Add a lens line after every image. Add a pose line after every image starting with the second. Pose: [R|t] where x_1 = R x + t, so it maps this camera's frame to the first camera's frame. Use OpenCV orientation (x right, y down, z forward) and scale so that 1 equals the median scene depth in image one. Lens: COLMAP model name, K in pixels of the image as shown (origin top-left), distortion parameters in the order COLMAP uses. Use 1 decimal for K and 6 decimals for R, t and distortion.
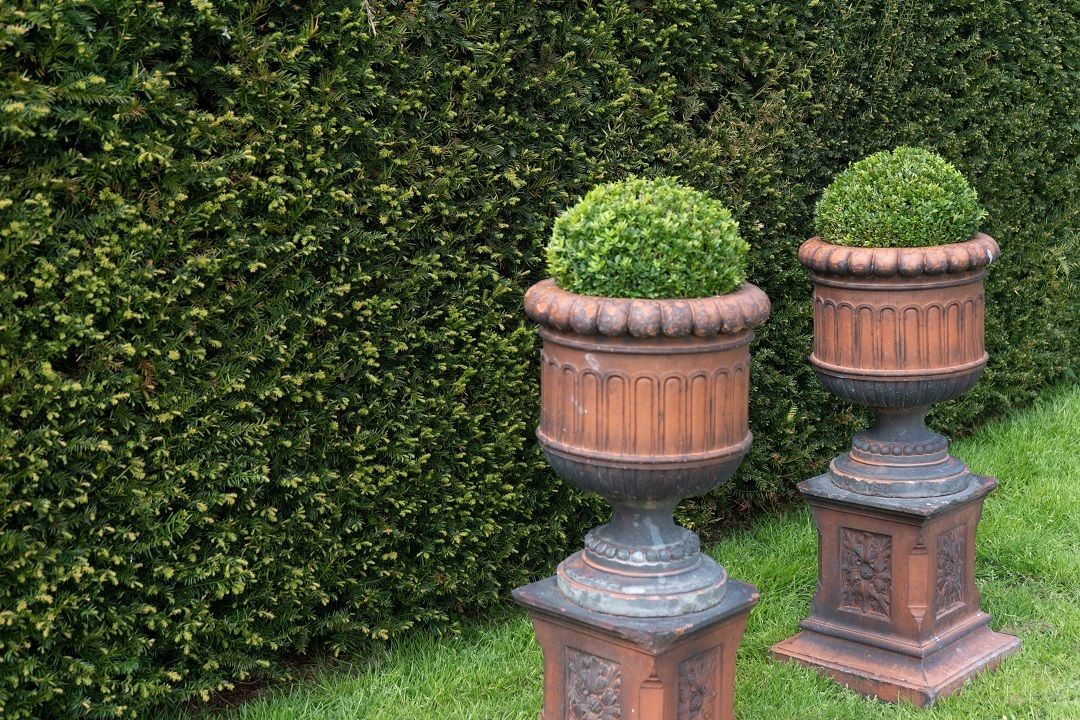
lens RADIAL K [[1599.8, 0, 540.0], [0, 1599.8, 360.0], [0, 0, 1]] dist [0.086191, 0.034135]
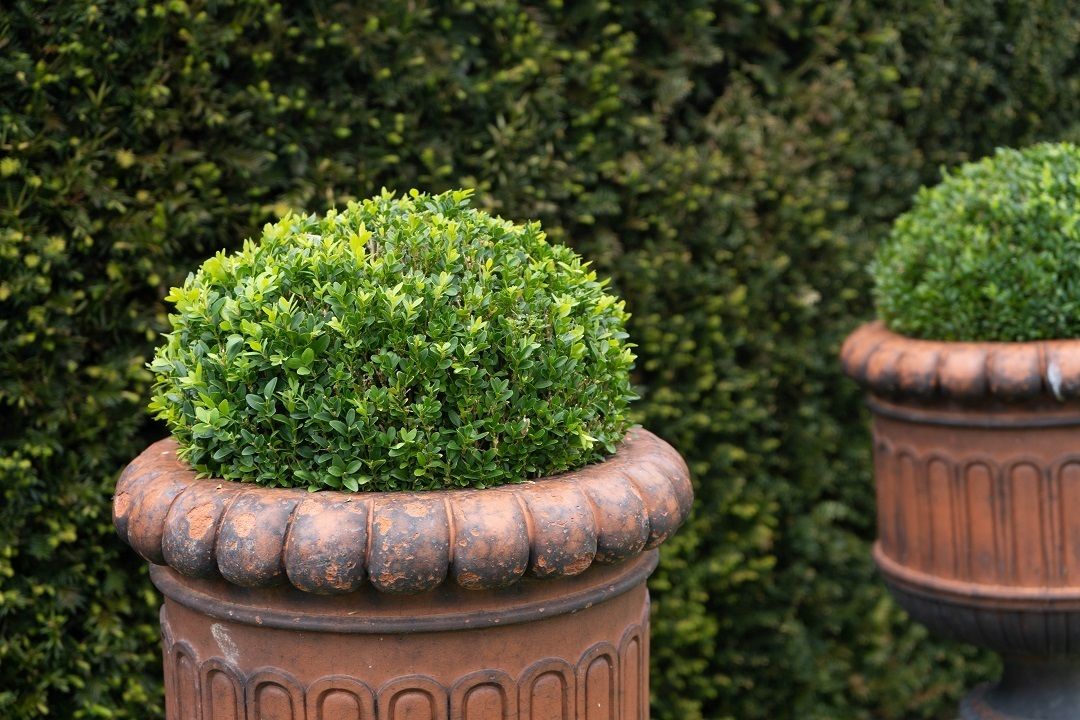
lens RADIAL K [[1707.5, 0, 521.1], [0, 1707.5, 357.7], [0, 0, 1]] dist [0.030367, 0.101550]
pose [[0.994043, -0.004211, -0.108904, 0.119249], [-0.000799, 0.998945, -0.045917, -0.039493], [0.108982, 0.045731, 0.992991, 0.444950]]
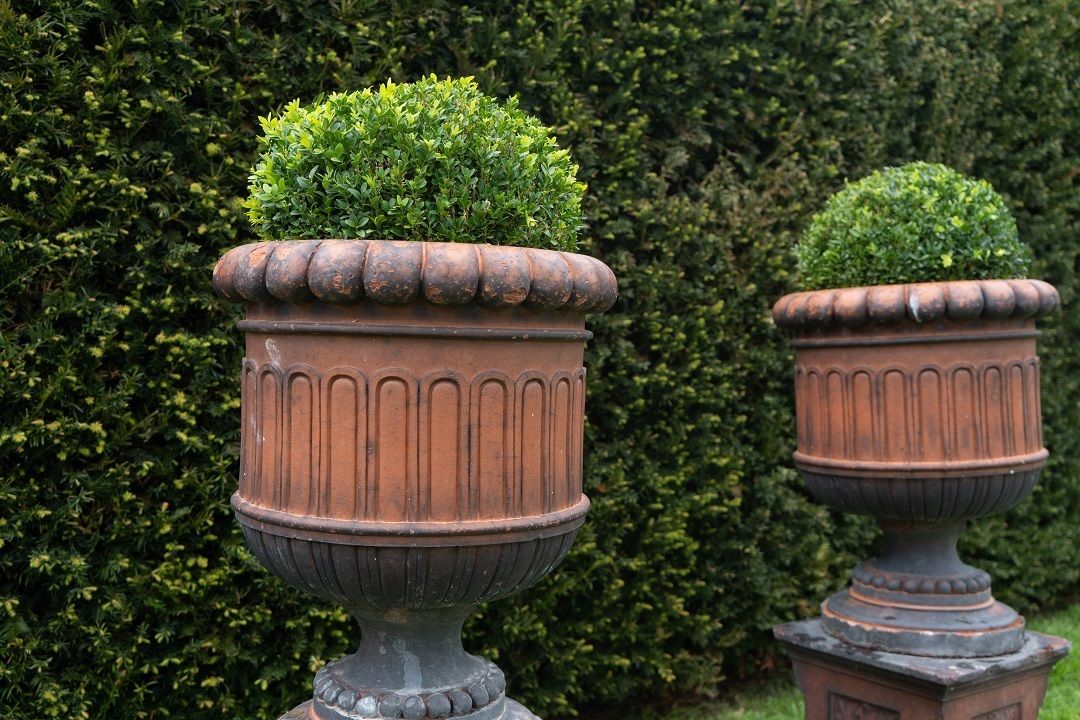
lens RADIAL K [[1144.2, 0, 528.6], [0, 1144.2, 361.3], [0, 0, 1]] dist [0.005549, 0.028100]
pose [[0.978485, 0.026502, -0.204611, 0.161173], [-0.060120, 0.985303, -0.159887, 0.050480], [0.197366, 0.168748, 0.965697, 0.477051]]
